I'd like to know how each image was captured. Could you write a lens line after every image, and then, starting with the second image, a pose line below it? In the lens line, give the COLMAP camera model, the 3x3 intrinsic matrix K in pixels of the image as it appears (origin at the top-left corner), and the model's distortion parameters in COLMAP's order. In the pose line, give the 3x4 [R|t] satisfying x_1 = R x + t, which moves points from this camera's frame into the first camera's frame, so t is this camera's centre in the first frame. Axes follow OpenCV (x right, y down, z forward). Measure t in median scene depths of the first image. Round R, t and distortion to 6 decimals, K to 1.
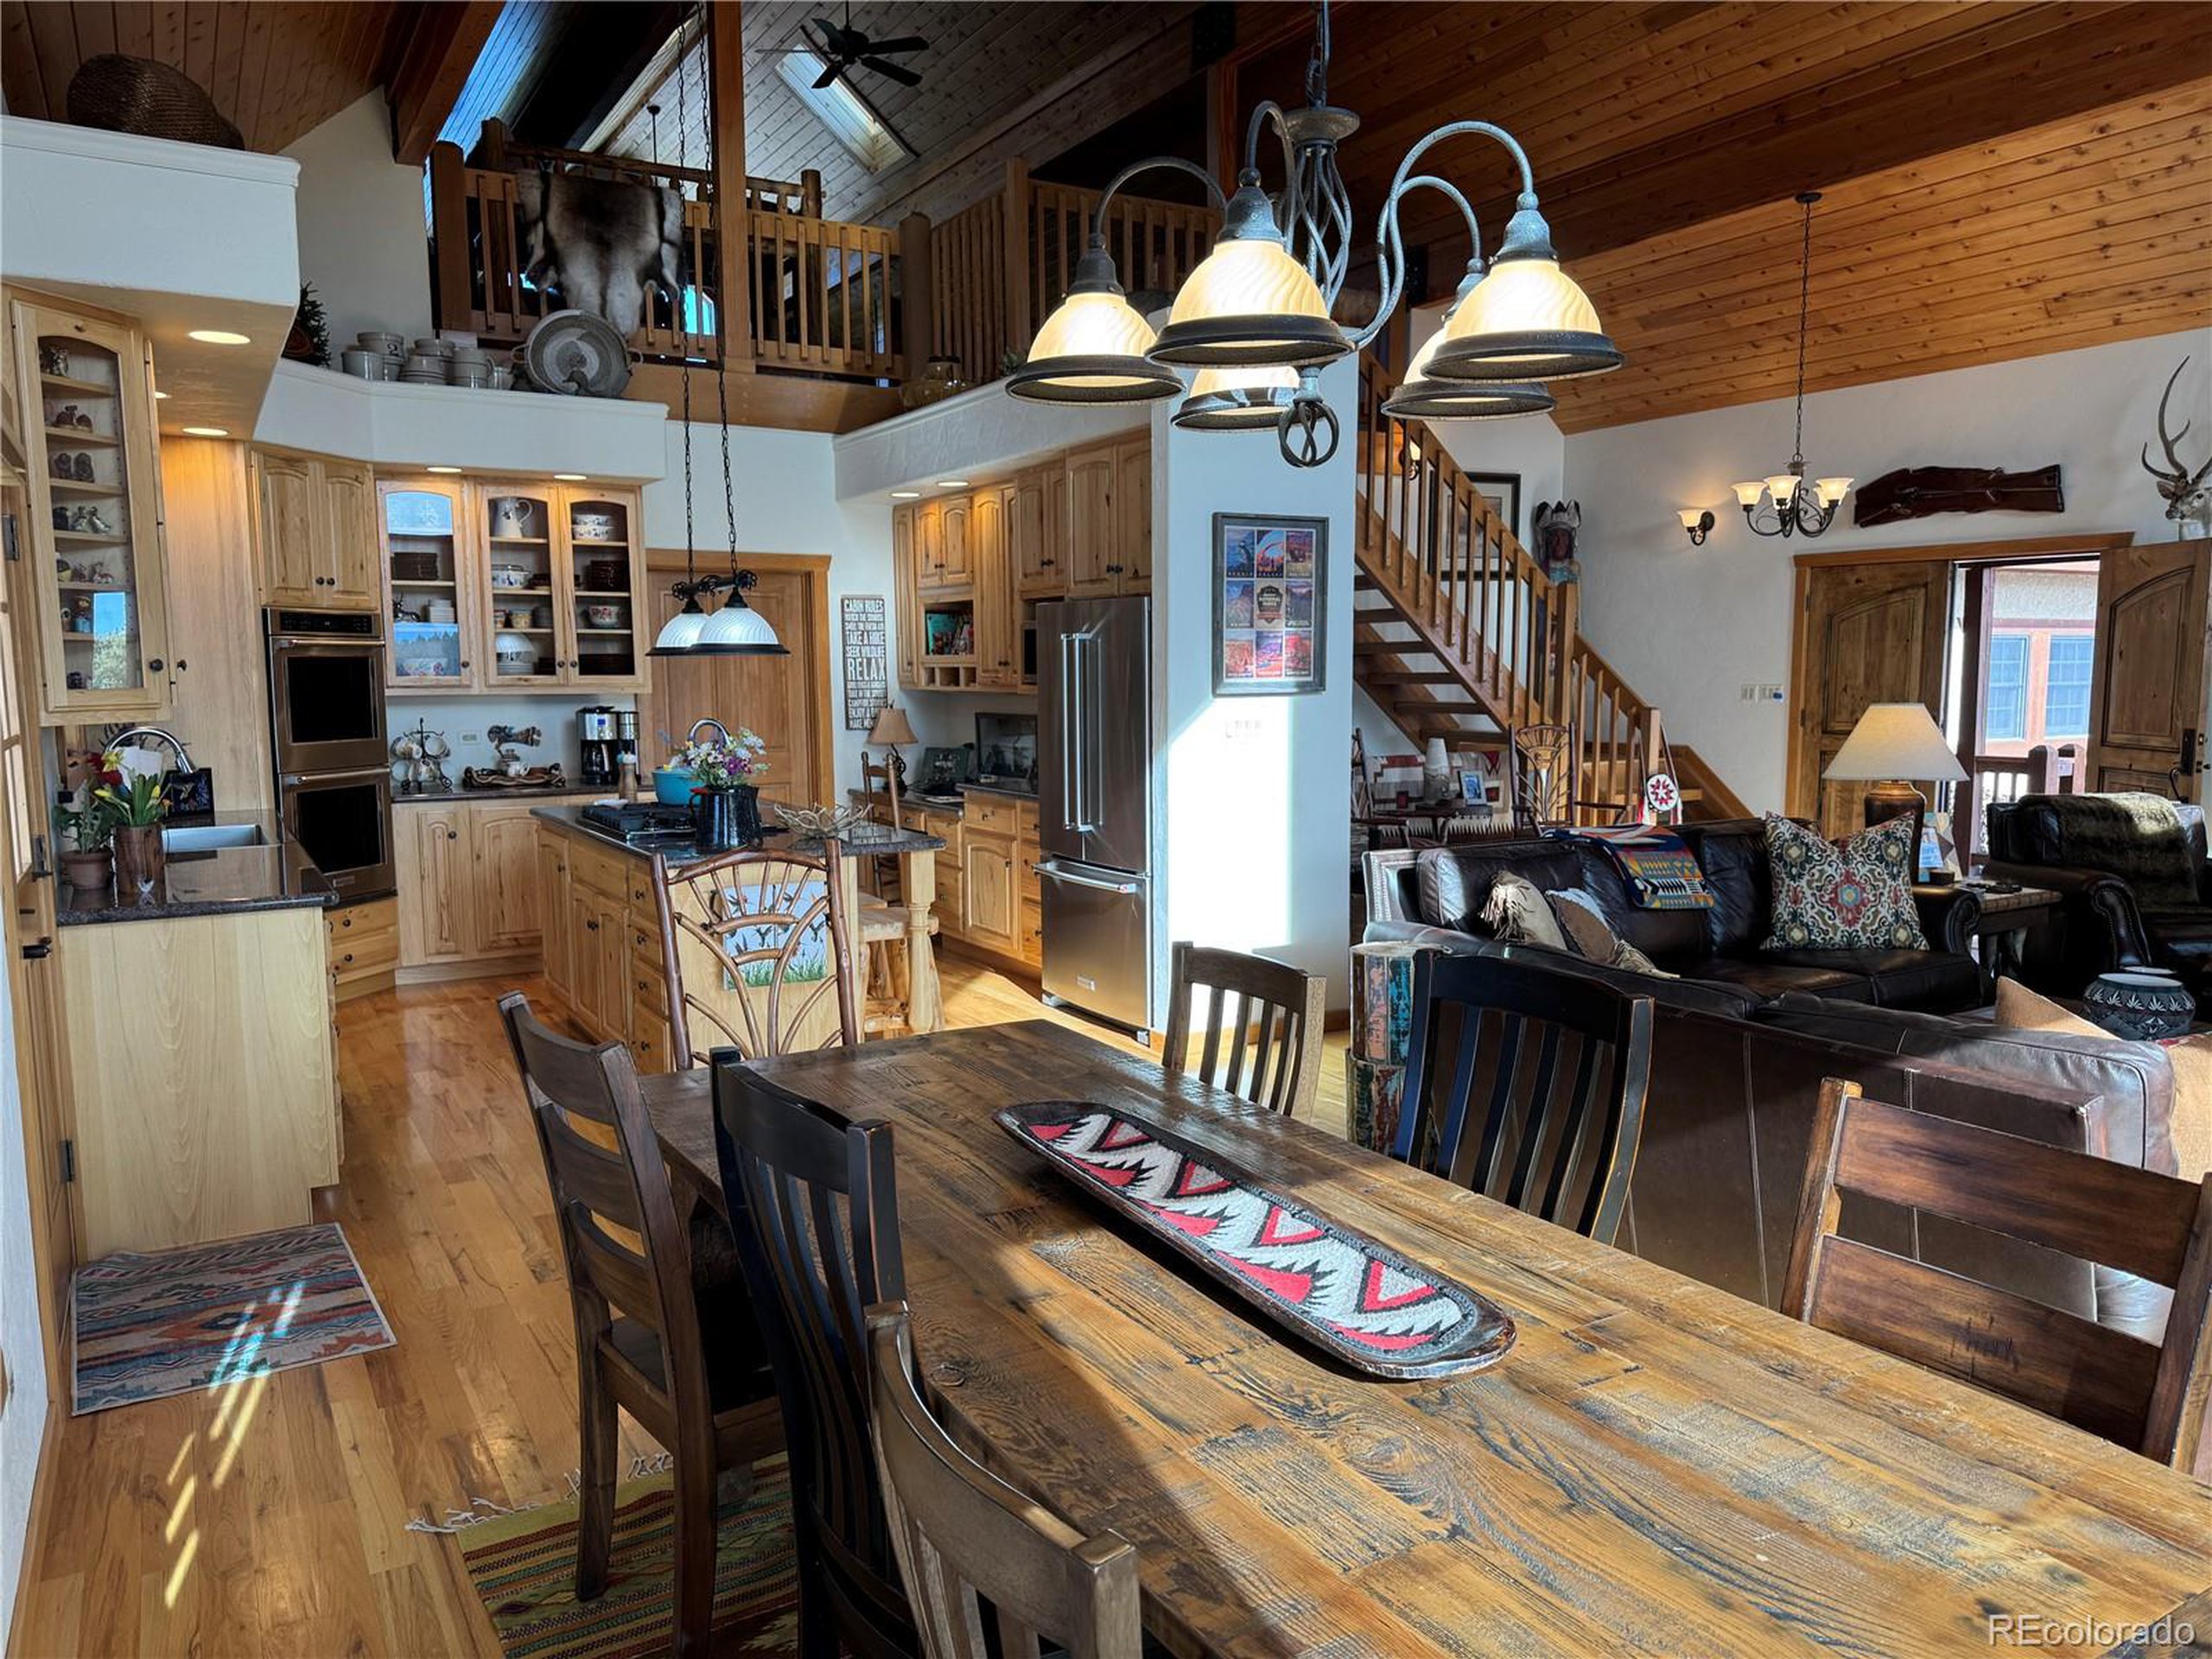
lens RADIAL K [[1538.1, 0, 1110.1], [0, 1538.1, 852.6], [0, 0, 1]] dist [0.005522, -0.006719]
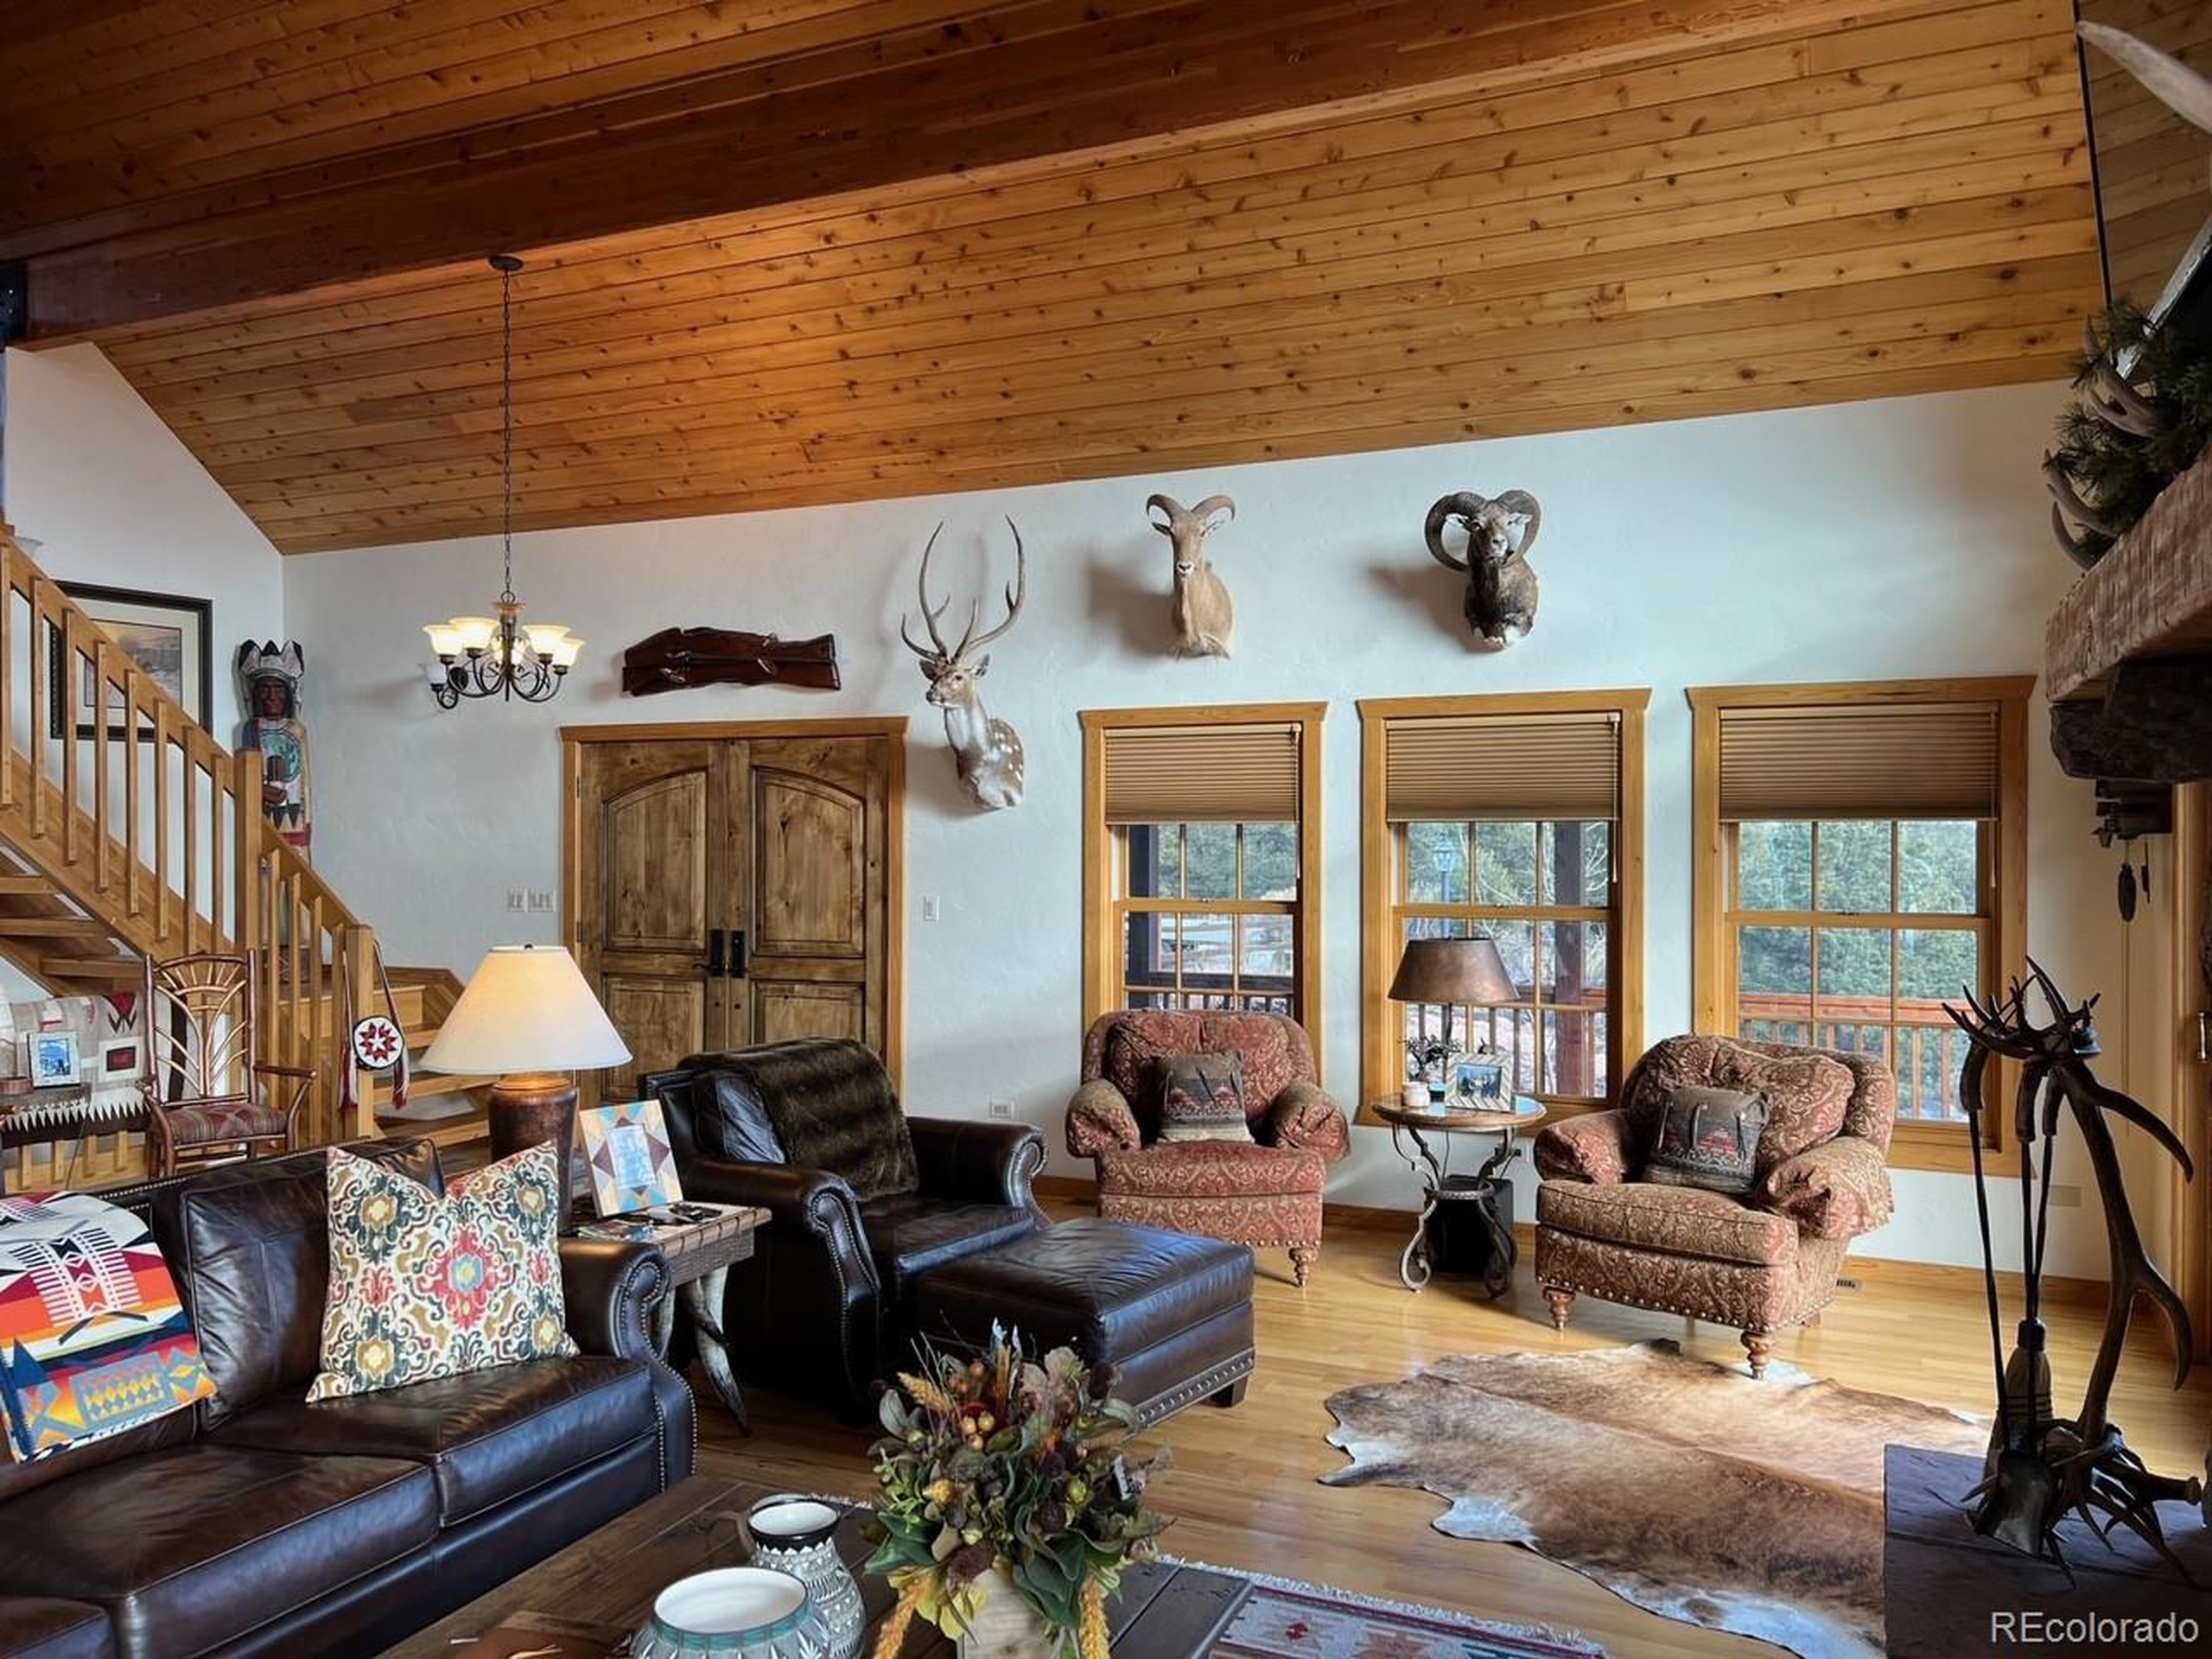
lens RADIAL K [[1538.4, 0, 1110.5], [0, 1538.4, 846.2], [0, 0, 1]] dist [0.003005, -0.004227]
pose [[0.806771, -0.008133, 0.590808, 0.318064], [0.070575, 0.994073, -0.082690, -0.072739], [-0.586634, 0.108408, 0.802563, 0.322961]]
